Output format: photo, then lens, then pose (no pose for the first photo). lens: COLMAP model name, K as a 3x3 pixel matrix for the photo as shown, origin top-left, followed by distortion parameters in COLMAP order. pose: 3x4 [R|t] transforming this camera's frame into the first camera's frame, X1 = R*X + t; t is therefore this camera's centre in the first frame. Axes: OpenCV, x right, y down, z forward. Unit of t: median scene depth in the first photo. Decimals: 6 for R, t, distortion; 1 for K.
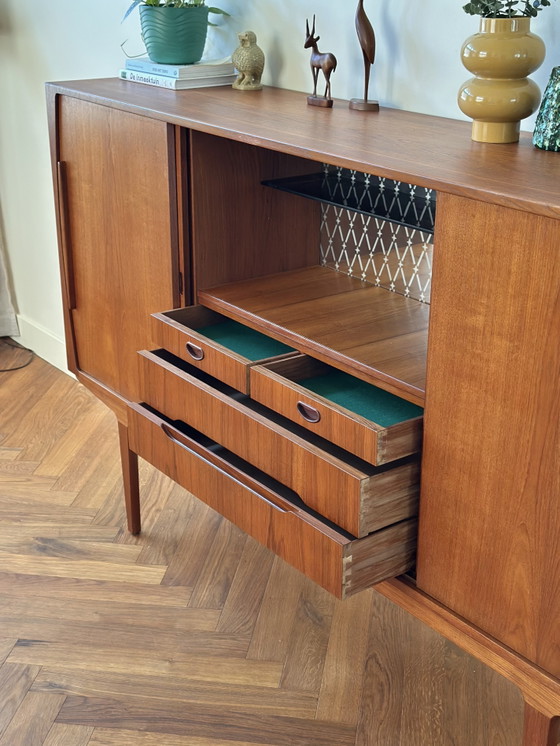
lens RADIAL K [[1059.0, 0, 280.0], [0, 1059.0, 373.0], [0, 0, 1]] dist [0.078998, -0.027700]
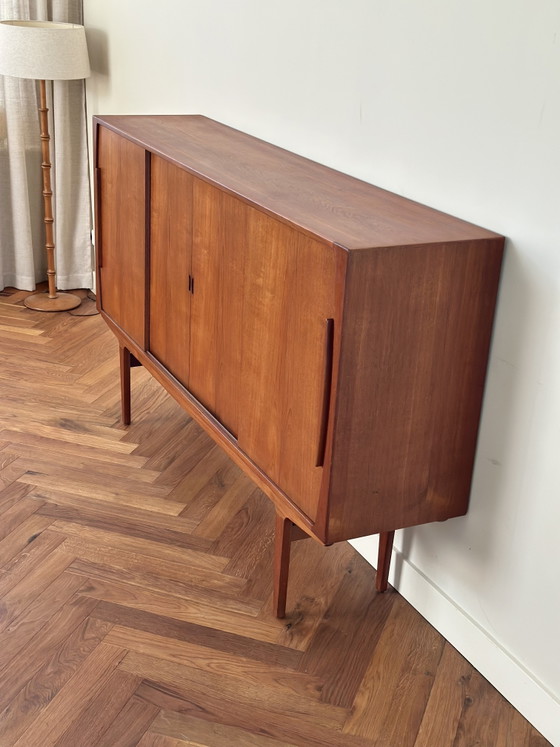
lens RADIAL K [[1001.8, 0, 280.0], [0, 1001.8, 373.5], [0, 0, 1]] dist [0.124645, -0.011669]
pose [[0.982000, 0.109990, -0.153554, 0.313370], [-0.110316, 0.993876, 0.006425, 0.055314], [0.153320, 0.010630, 0.988119, -0.388231]]
